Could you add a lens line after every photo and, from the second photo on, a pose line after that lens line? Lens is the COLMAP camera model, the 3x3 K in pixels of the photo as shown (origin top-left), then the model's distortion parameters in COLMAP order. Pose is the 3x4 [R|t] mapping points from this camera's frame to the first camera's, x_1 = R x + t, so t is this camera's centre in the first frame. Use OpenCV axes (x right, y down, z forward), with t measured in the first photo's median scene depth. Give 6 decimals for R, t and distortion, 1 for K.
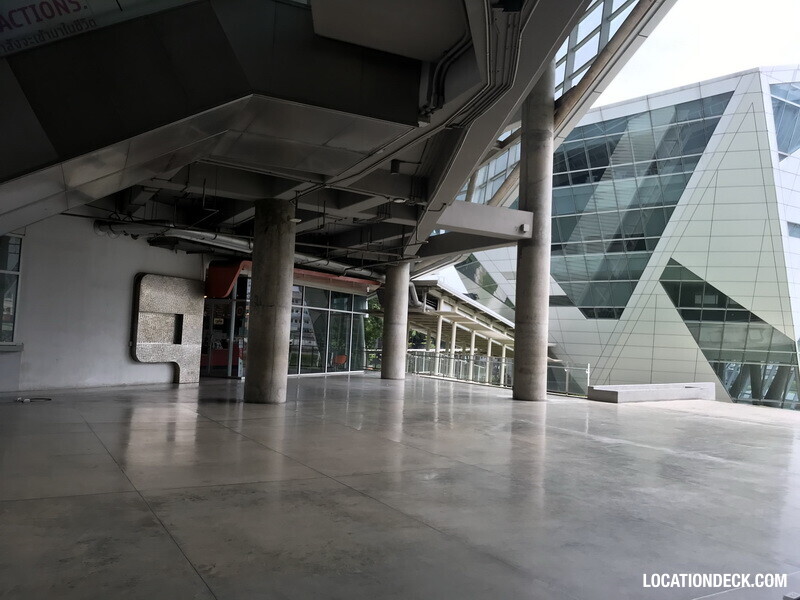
lens RADIAL K [[656.0, 0, 394.5], [0, 656.0, 300.7], [0, 0, 1]] dist [0.040922, -0.053191]
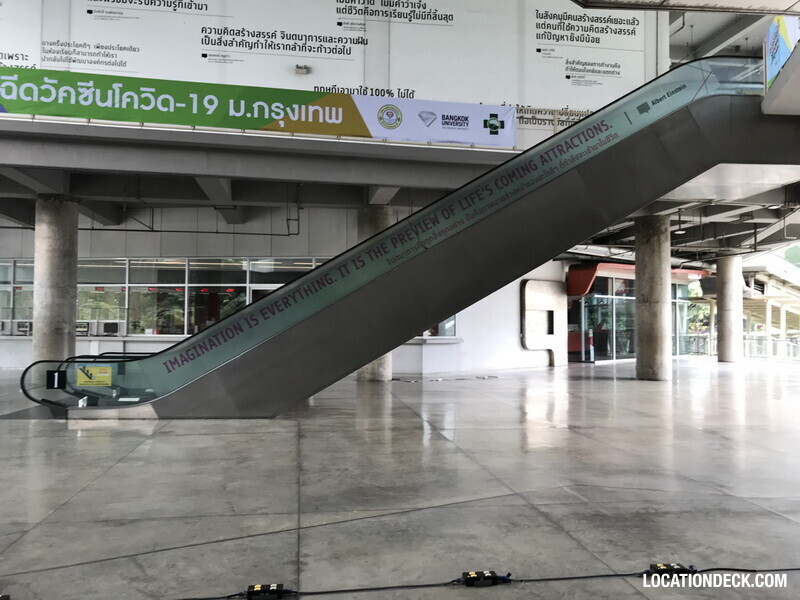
lens RADIAL K [[656.0, 0, 404.8], [0, 656.0, 299.5], [0, 0, 1]] dist [0.040922, -0.053191]
pose [[0.931903, -0.048560, -0.359443, -0.092702], [0.054725, 0.998477, 0.006989, -0.015883], [0.358556, -0.026184, 0.933141, -0.165376]]
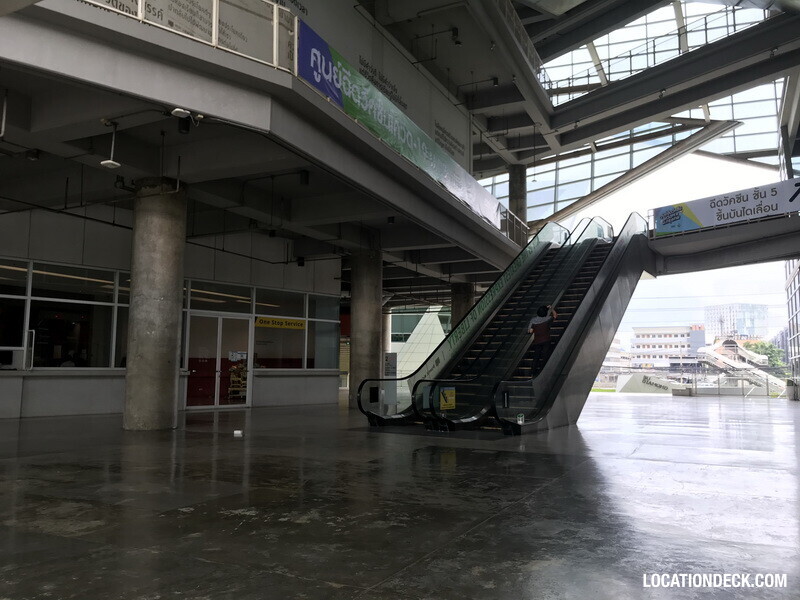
lens RADIAL K [[656.0, 0, 402.0], [0, 656.0, 299.5], [0, 0, 1]] dist [0.040922, -0.053191]
pose [[0.834292, 0.021279, 0.550912, -0.674066], [-0.004179, 0.999470, -0.032275, -0.026564], [-0.551307, 0.024625, 0.833939, -0.189295]]
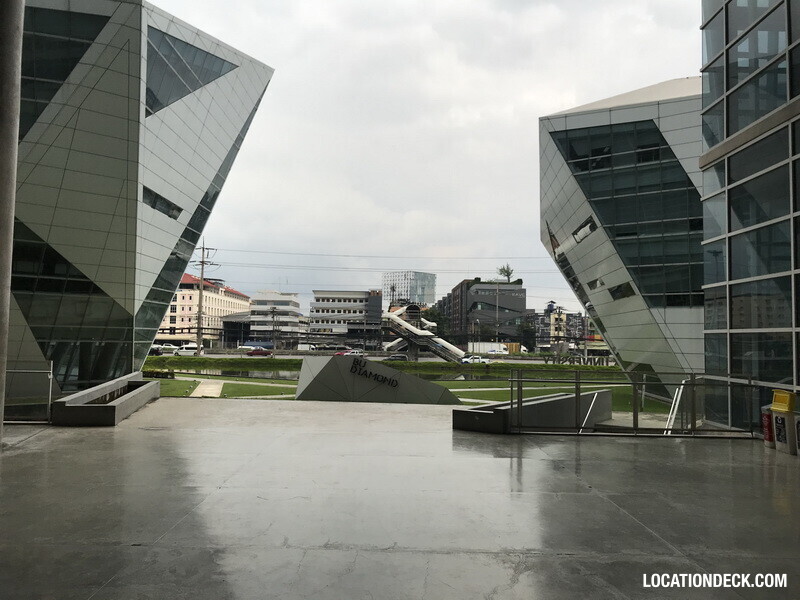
lens RADIAL K [[656.0, 0, 398.7], [0, 656.0, 297.7], [0, 0, 1]] dist [0.040922, -0.053191]
pose [[0.493181, 0.017011, 0.869761, -0.034140], [-0.047770, 0.998830, 0.007552, 0.016552], [-0.868614, -0.045273, 0.493416, 0.333269]]
